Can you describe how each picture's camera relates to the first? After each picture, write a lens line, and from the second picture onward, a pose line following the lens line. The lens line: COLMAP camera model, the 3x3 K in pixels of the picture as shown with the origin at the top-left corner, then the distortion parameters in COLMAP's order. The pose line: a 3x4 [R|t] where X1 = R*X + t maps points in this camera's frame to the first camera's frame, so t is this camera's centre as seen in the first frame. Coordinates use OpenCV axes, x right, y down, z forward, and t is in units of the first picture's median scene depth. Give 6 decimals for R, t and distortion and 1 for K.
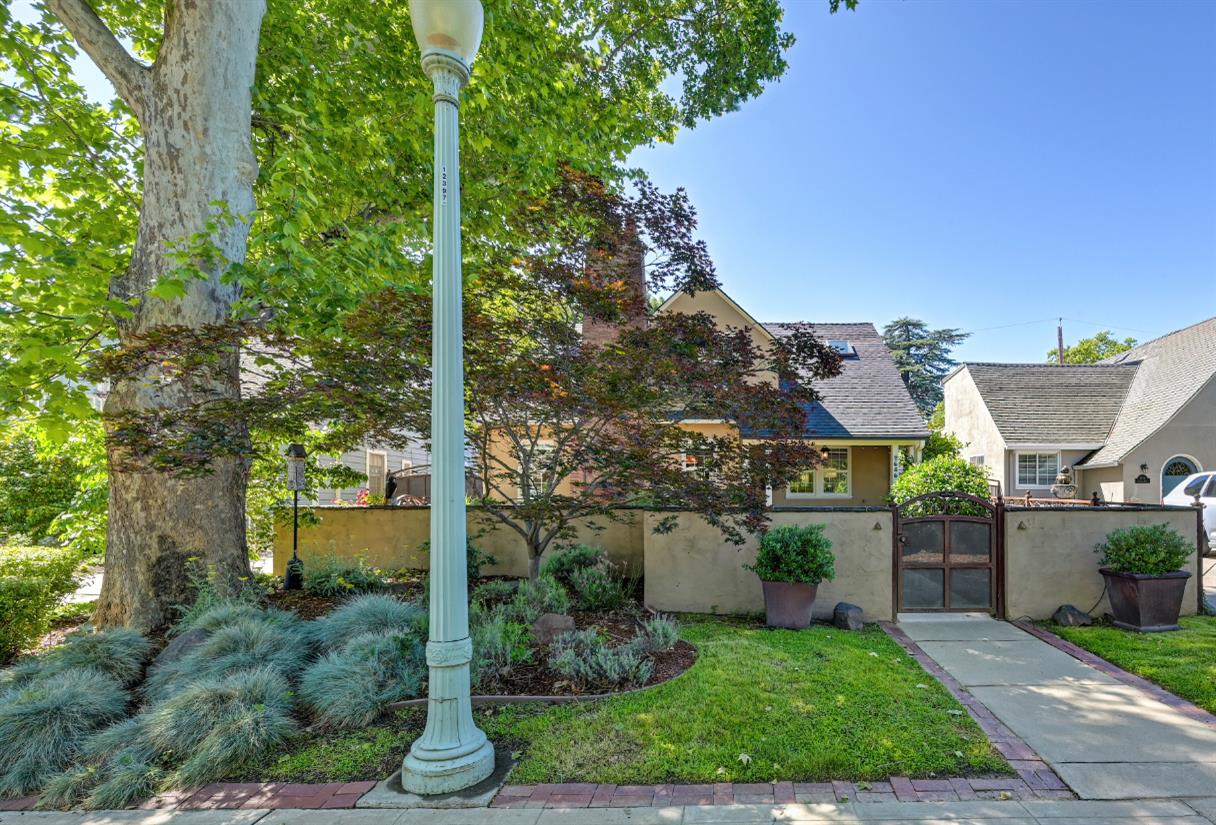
lens RADIAL K [[581.0, 0, 734.7], [0, 581.0, 495.1], [0, 0, 1]] dist [-0.002016, 0.000283]
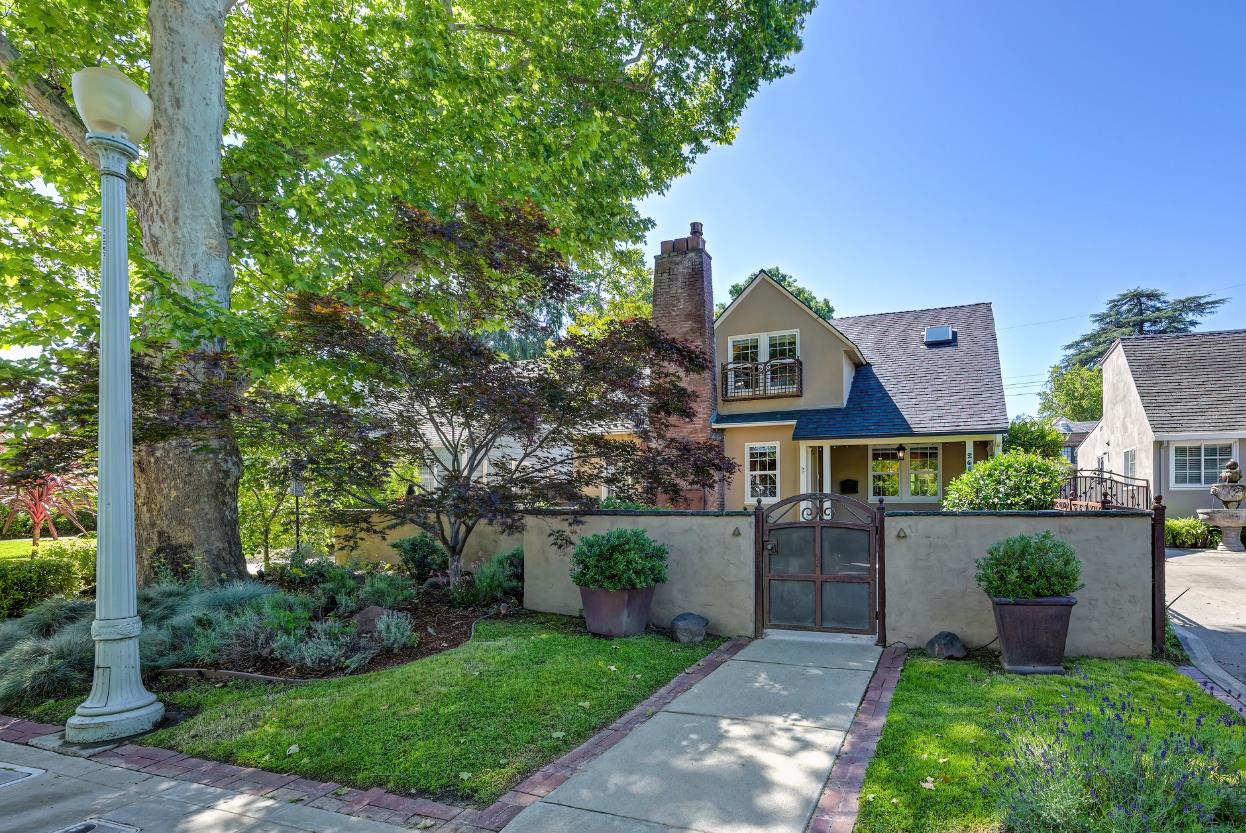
lens RADIAL K [[588.9, 0, 751.9], [0, 588.9, 501.4], [0, 0, 1]] dist [-0.002918, 0.000226]
pose [[0.947351, -0.003453, -0.320177, 0.561899], [0.004356, 0.999988, 0.002103, 0.003396], [0.320166, -0.003387, 0.947355, 0.128221]]
